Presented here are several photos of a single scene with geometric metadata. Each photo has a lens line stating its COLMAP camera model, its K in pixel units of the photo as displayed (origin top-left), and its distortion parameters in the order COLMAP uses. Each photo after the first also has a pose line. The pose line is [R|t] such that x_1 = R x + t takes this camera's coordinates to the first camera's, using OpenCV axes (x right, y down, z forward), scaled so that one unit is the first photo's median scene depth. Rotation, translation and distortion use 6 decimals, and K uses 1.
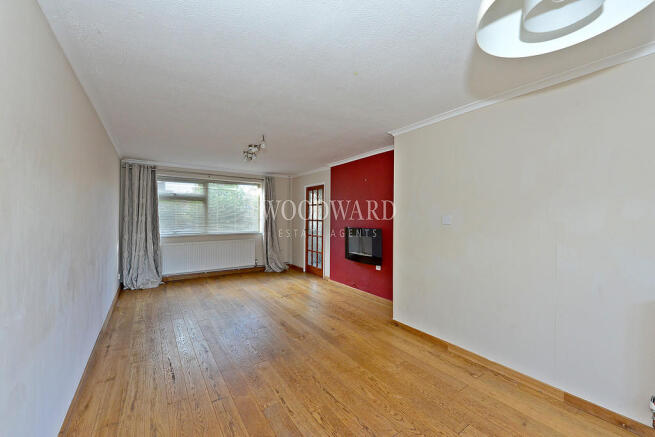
lens RADIAL K [[263.6, 0, 324.3], [0, 263.6, 218.9], [0, 0, 1]] dist [0.000314, 0.000067]
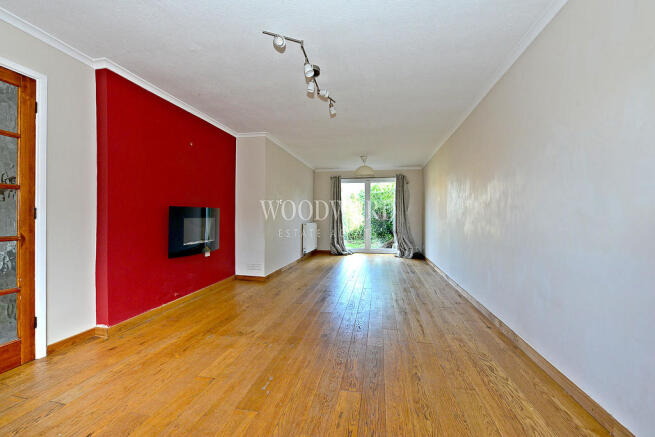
lens RADIAL K [[263.6, 0, 325.3], [0, 263.6, 216.9], [0, 0, 1]] dist [0.000314, 0.000067]
pose [[-0.700938, 0.002246, 0.713219, -0.893353], [0.000440, 0.999996, -0.002717, 0.081909], [-0.713222, -0.001590, -0.700936, 1.708240]]
